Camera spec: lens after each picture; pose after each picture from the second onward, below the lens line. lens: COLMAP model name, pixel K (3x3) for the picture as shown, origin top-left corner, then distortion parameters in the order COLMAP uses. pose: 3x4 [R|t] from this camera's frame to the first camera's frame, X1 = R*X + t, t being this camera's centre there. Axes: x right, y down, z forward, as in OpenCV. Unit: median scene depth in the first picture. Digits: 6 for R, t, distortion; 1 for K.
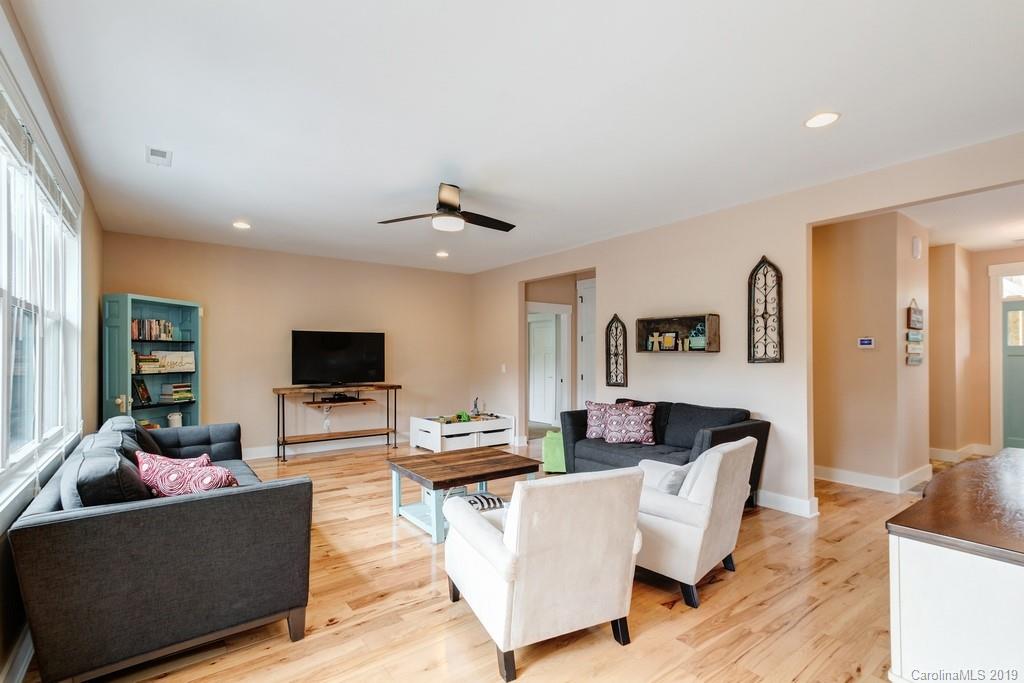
lens RADIAL K [[476.6, 0, 509.9], [0, 476.6, 351.5], [0, 0, 1]] dist [0.024328, 0.000133]
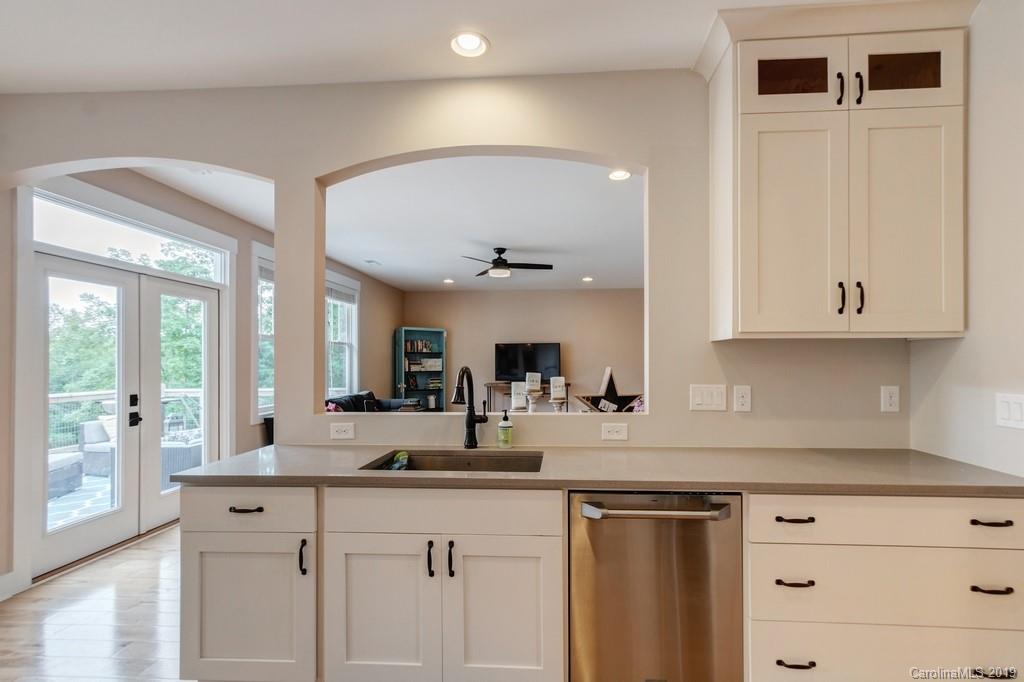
lens RADIAL K [[476.6, 0, 509.9], [0, 476.6, 351.0], [0, 0, 1]] dist [0.024328, 0.000133]
pose [[0.758248, -0.015656, -0.651779, 0.615055], [0.007186, 0.999852, -0.015656, 0.001109], [0.651927, 0.007187, 0.758248, -0.082483]]
